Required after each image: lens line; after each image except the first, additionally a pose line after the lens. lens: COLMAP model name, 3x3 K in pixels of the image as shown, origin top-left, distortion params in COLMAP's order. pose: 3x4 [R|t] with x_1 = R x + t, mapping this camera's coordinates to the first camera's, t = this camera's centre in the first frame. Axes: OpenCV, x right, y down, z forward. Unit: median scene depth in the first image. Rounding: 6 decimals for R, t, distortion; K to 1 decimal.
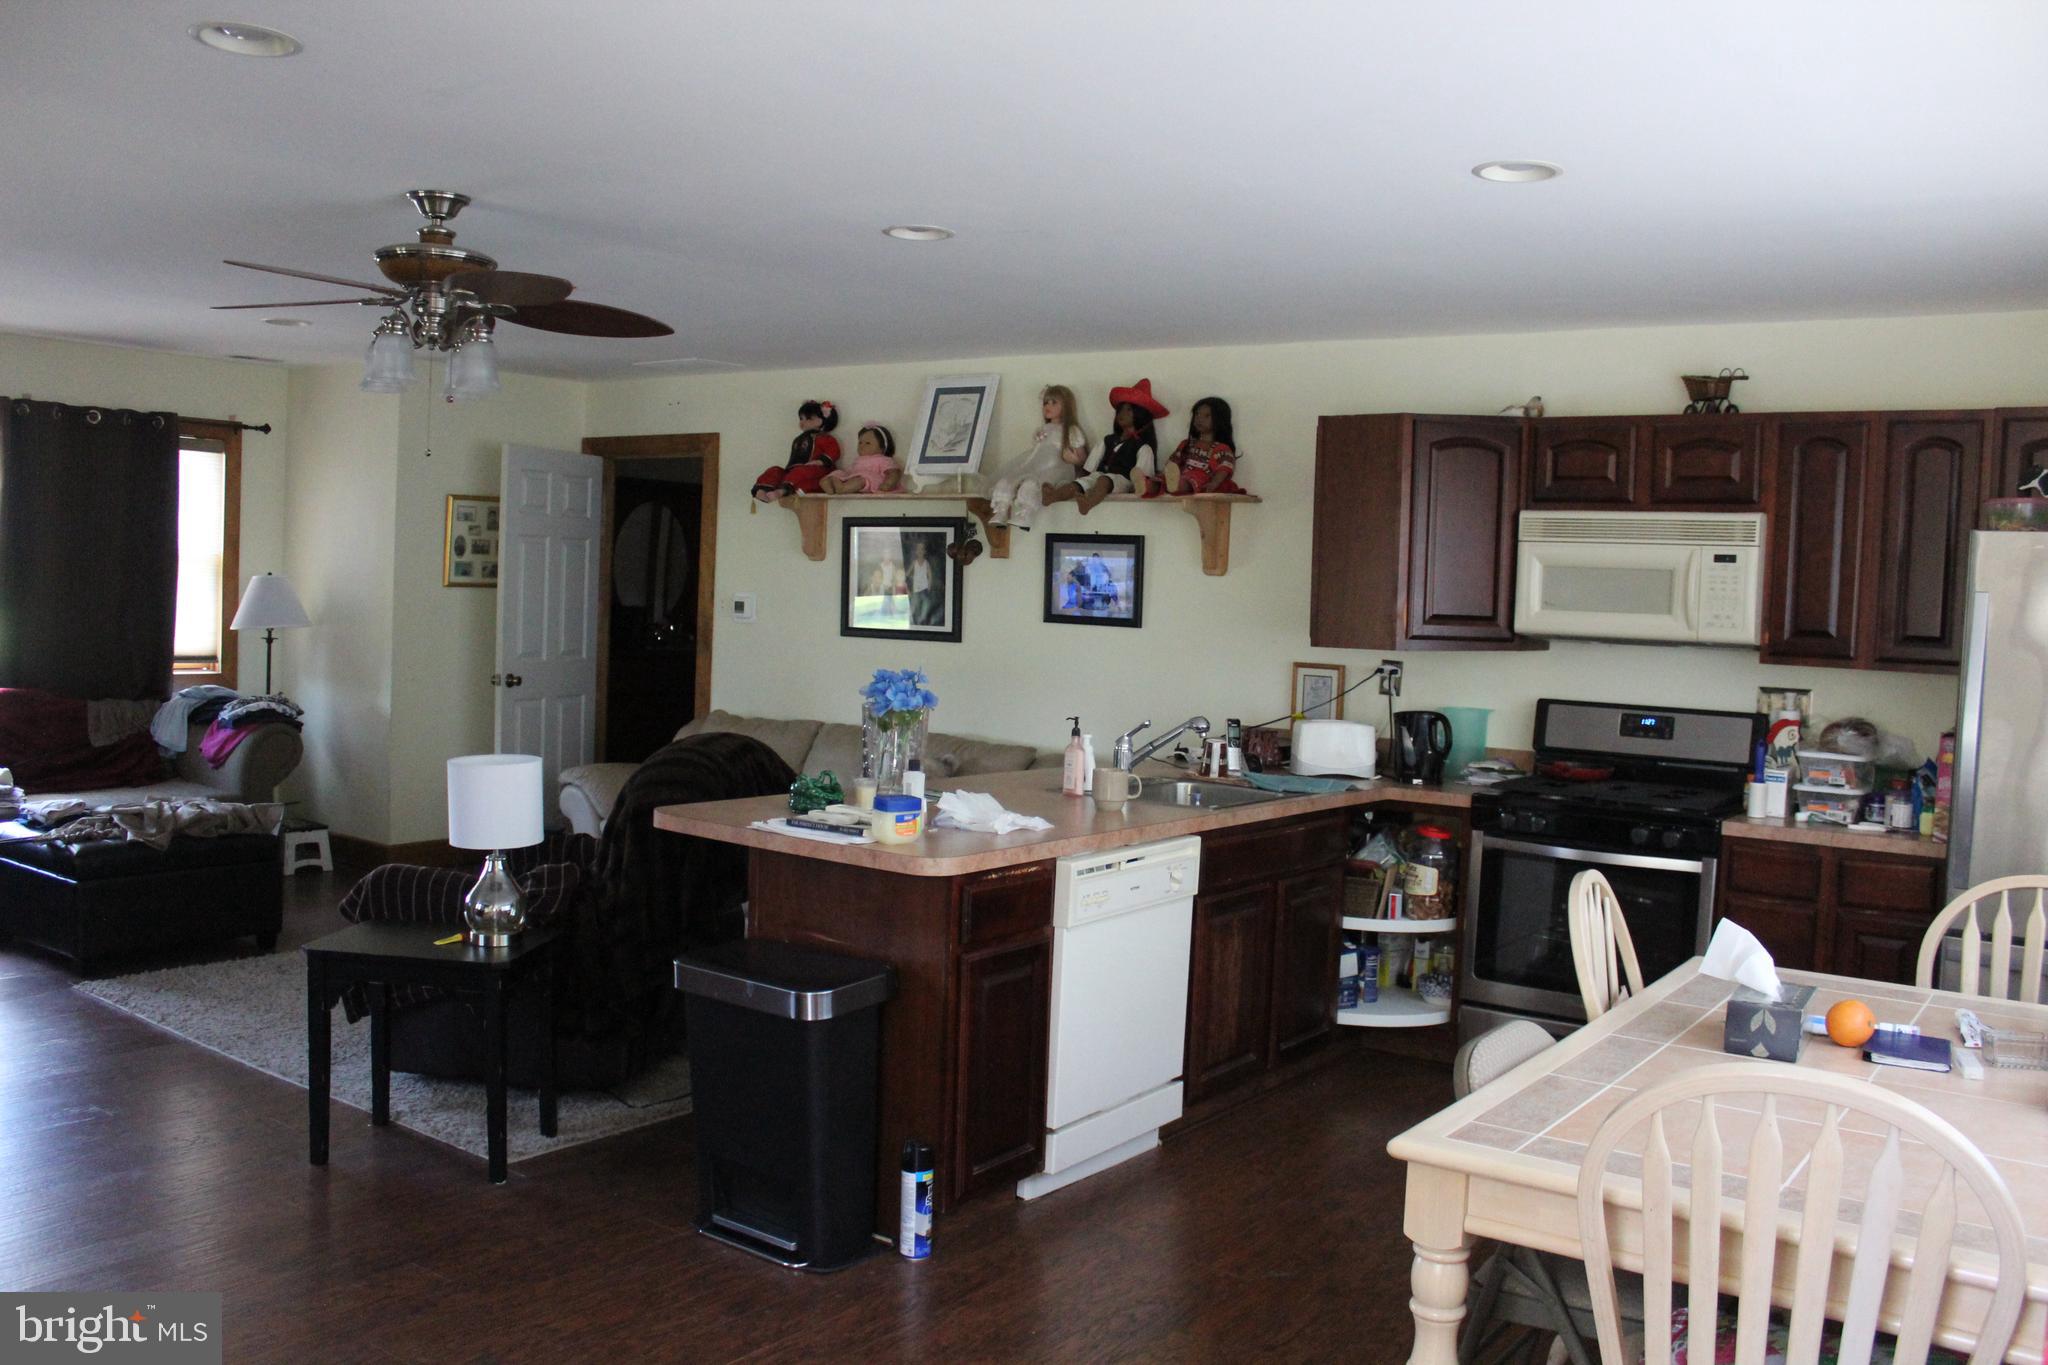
lens RADIAL K [[1692.6, 0, 1029.6], [0, 1692.6, 686.8], [0, 0, 1]] dist [-0.134067, 0.065021]
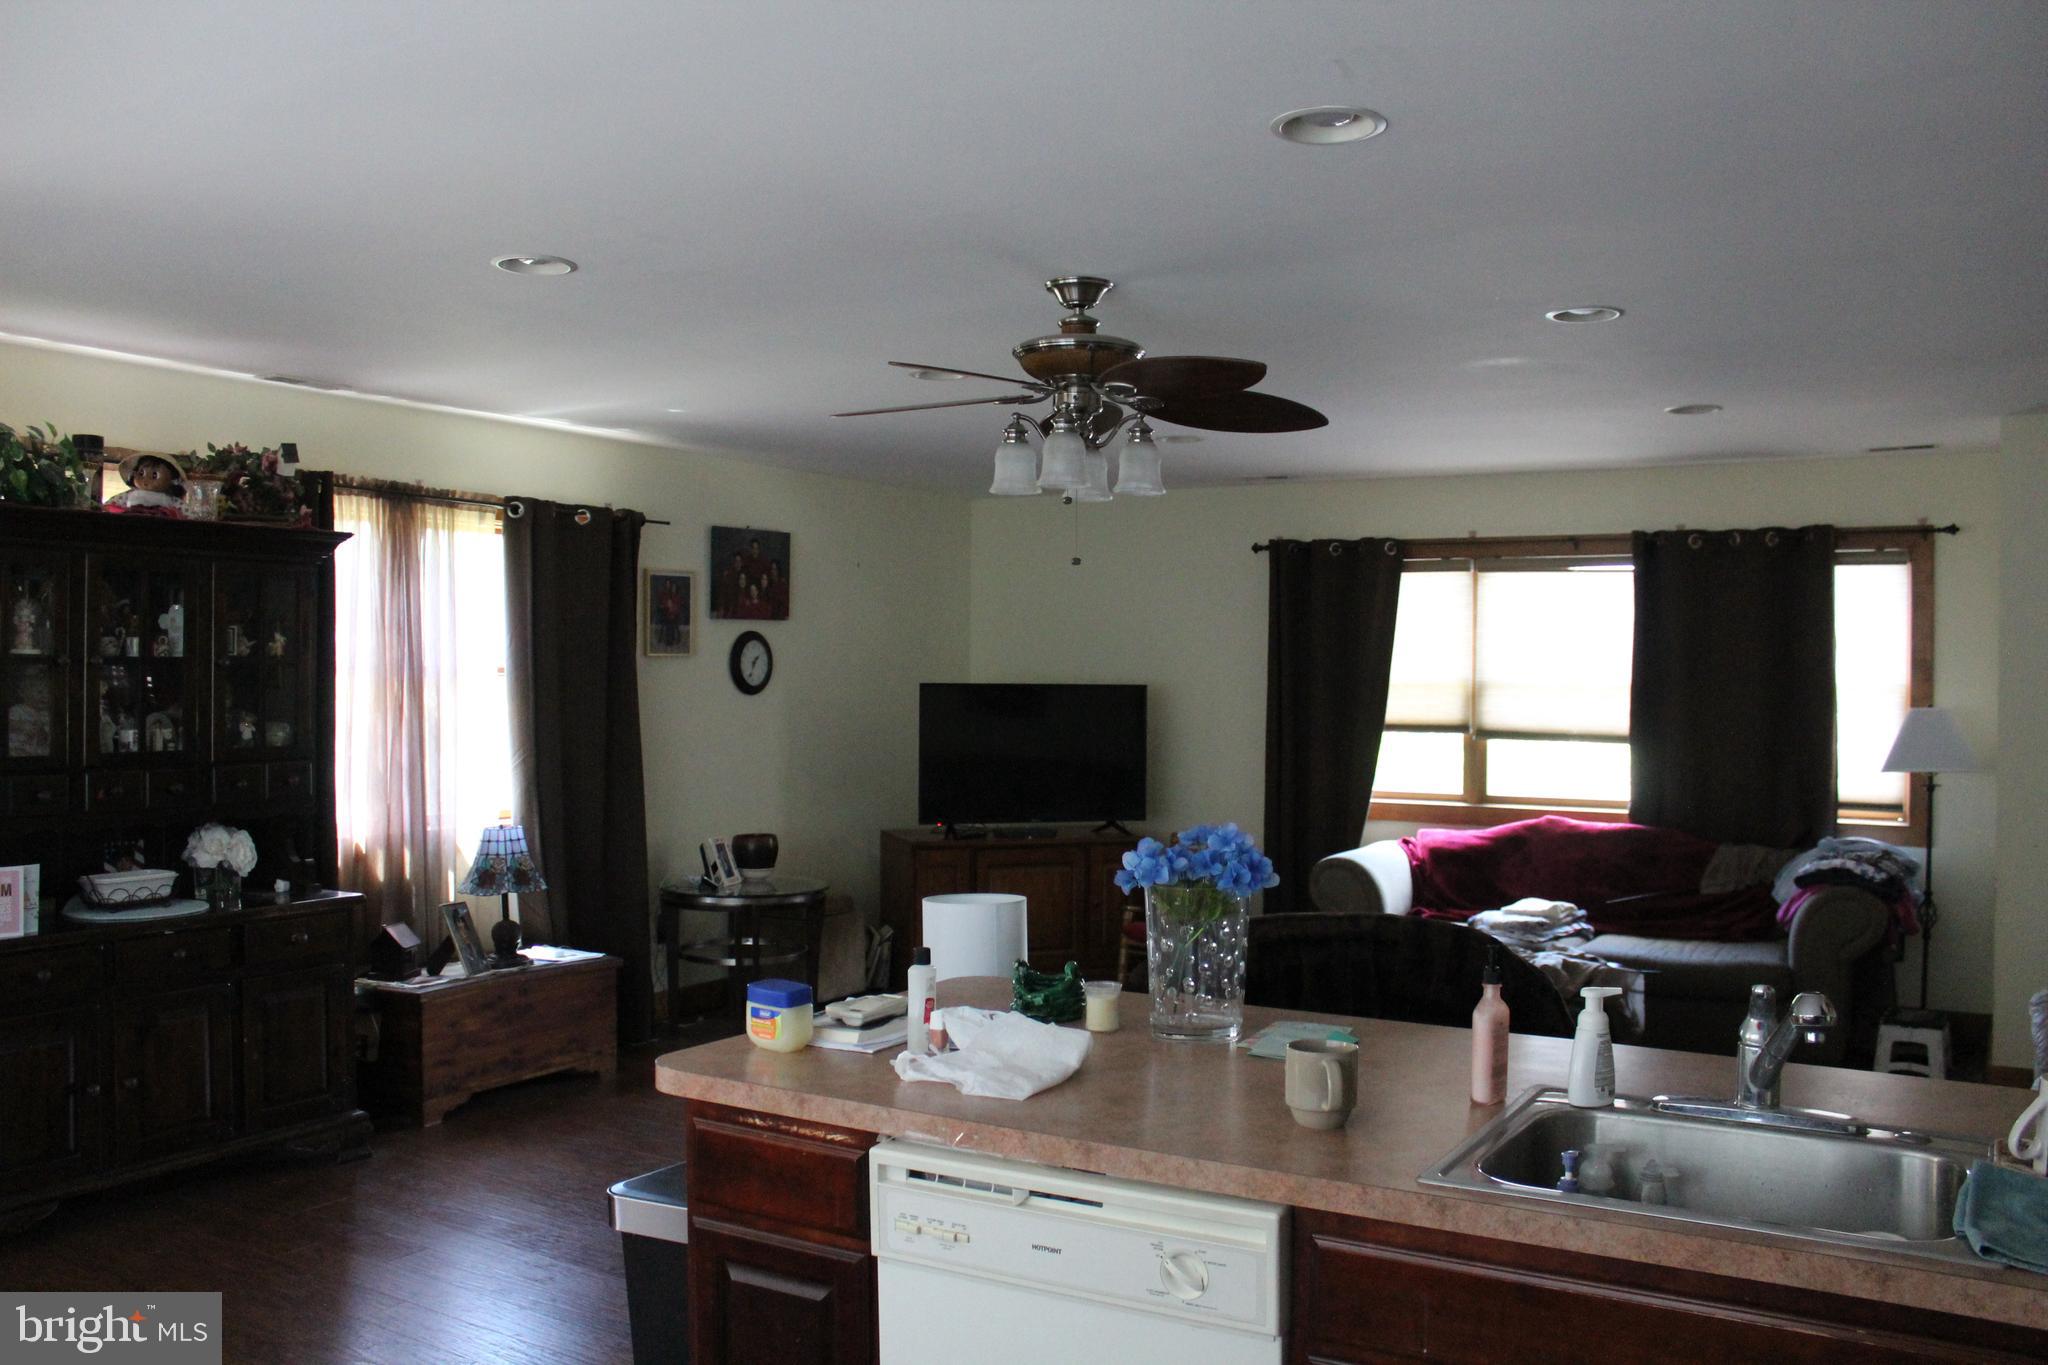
lens RADIAL K [[1692.6, 0, 1026.9], [0, 1692.6, 679.9], [0, 0, 1]] dist [-0.134067, 0.065021]
pose [[0.109565, -0.039190, -0.993207, 0.309523], [-0.061172, 0.997063, -0.046090, -0.017429], [0.992095, 0.065807, 0.106846, 0.490835]]
